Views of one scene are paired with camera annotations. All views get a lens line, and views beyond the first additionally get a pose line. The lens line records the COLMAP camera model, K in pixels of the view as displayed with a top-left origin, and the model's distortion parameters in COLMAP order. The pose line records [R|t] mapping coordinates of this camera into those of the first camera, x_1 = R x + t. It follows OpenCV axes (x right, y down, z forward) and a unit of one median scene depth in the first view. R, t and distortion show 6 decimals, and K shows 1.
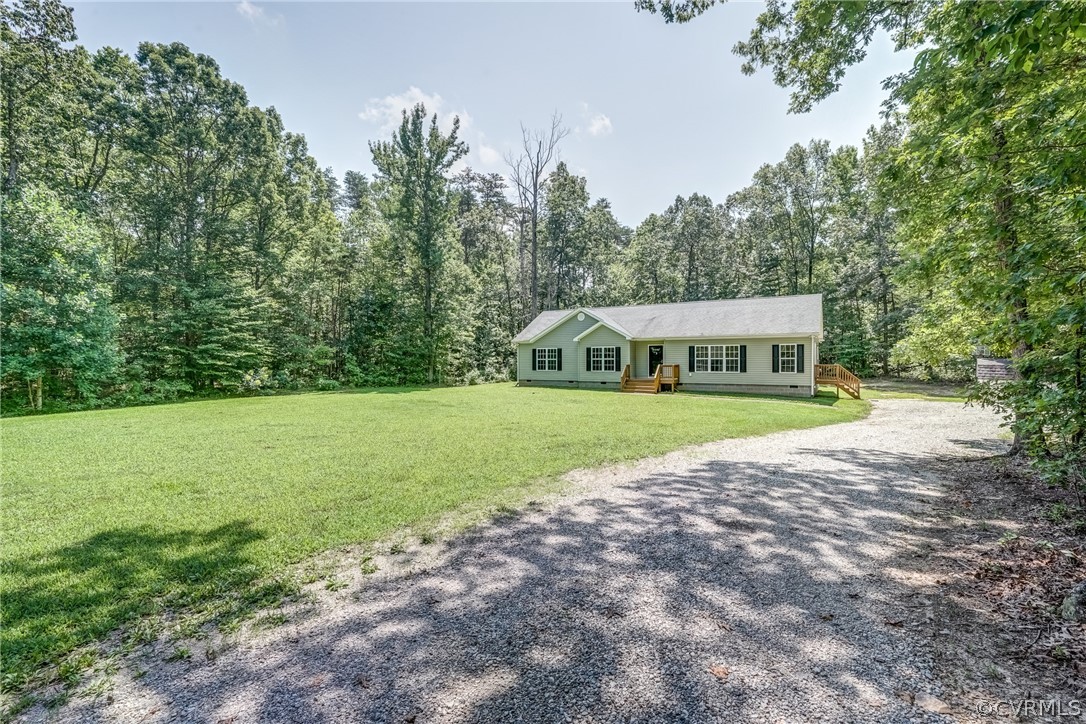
lens RADIAL K [[493.8, 0, 546.1], [0, 493.8, 361.7], [0, 0, 1]] dist [-0.002247, 0.002042]
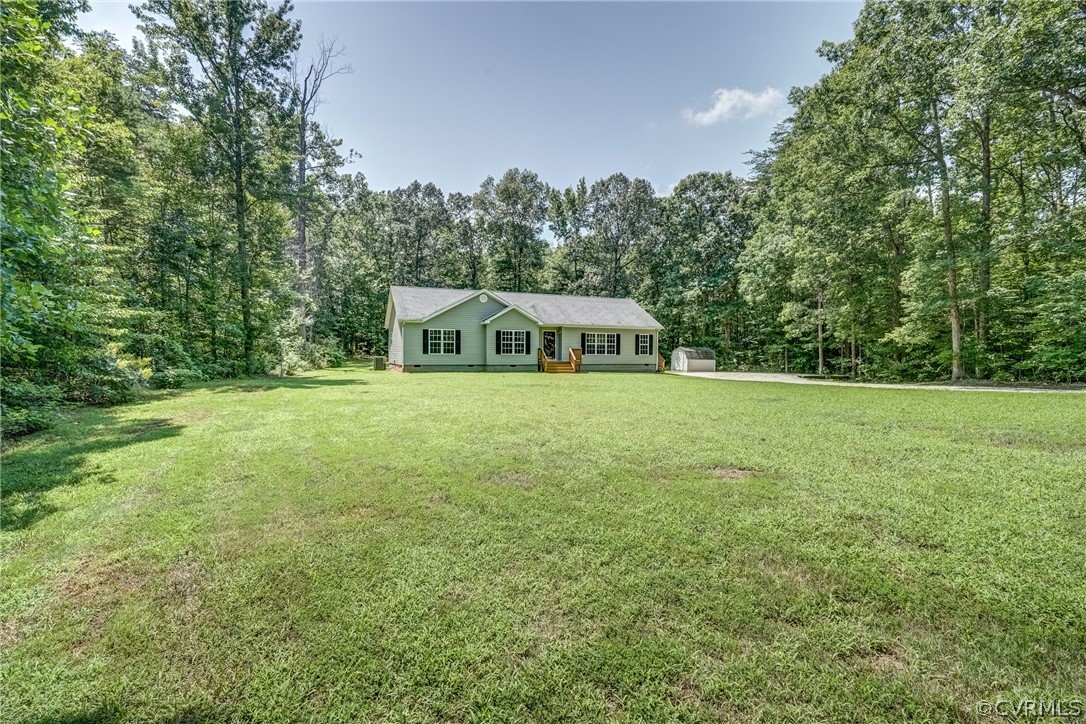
lens RADIAL K [[493.8, 0, 542.7], [0, 493.8, 364.2], [0, 0, 1]] dist [-0.002247, 0.002042]
pose [[0.591804, -0.013890, 0.805962, -0.683863], [-0.007122, 0.999722, 0.022459, 0.016511], [-0.806050, -0.019031, 0.591541, 0.350589]]
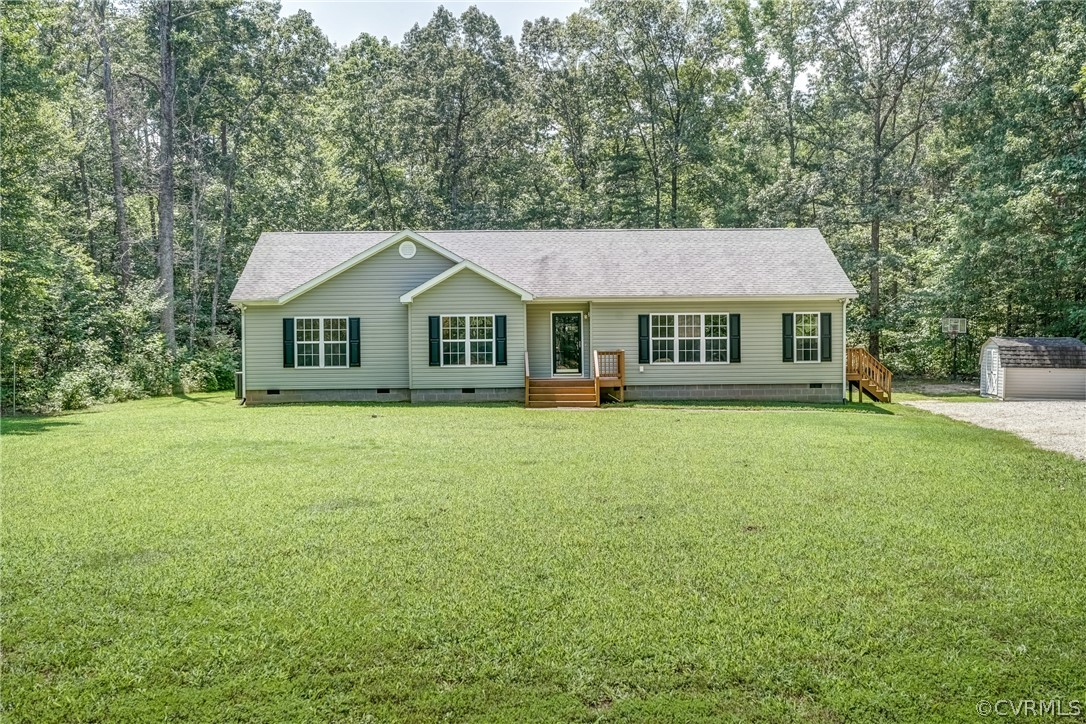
lens RADIAL K [[1072.3, 0, 546.4], [0, 1072.3, 360.2], [0, 0, 1]] dist [0.007144, 0.000000]
pose [[0.843901, -0.014519, 0.536303, -0.382488], [0.009923, 0.999885, 0.011455, 0.002435], [-0.536408, -0.004345, 0.843948, 0.085628]]
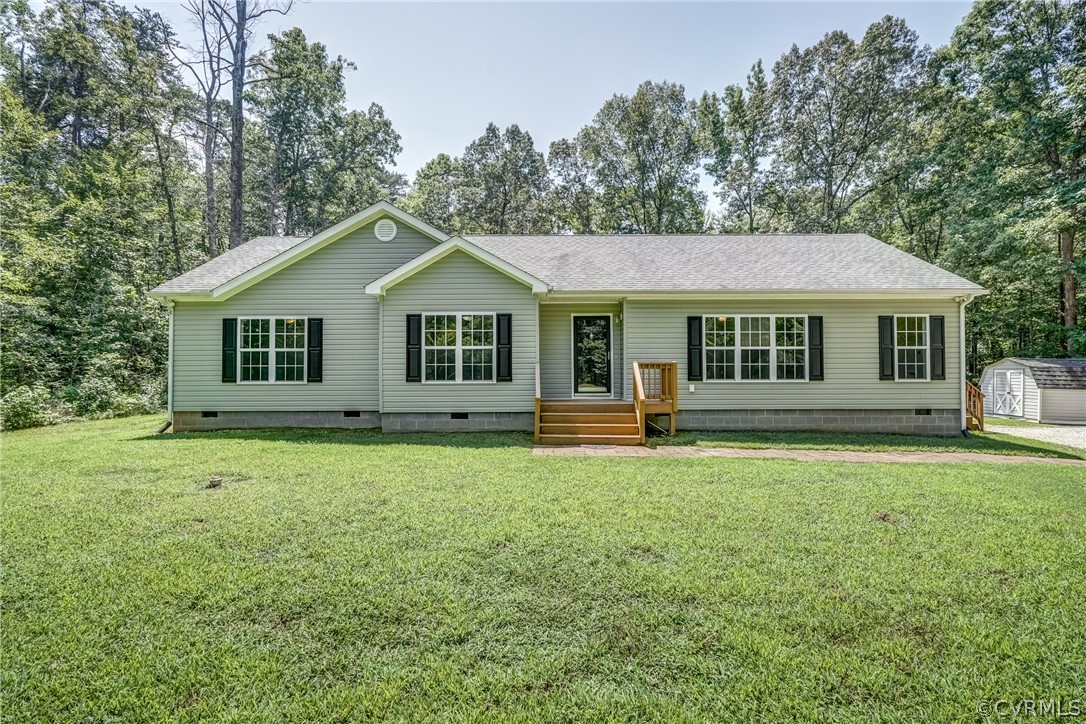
lens RADIAL K [[493.8, 0, 548.2], [0, 493.8, 365.1], [0, 0, 1]] dist [-0.002247, 0.002042]
pose [[0.861047, 0.008317, 0.508457, -0.008552], [0.002810, 0.999773, -0.021112, 0.014654], [-0.508517, 0.019607, 0.860829, 0.676173]]
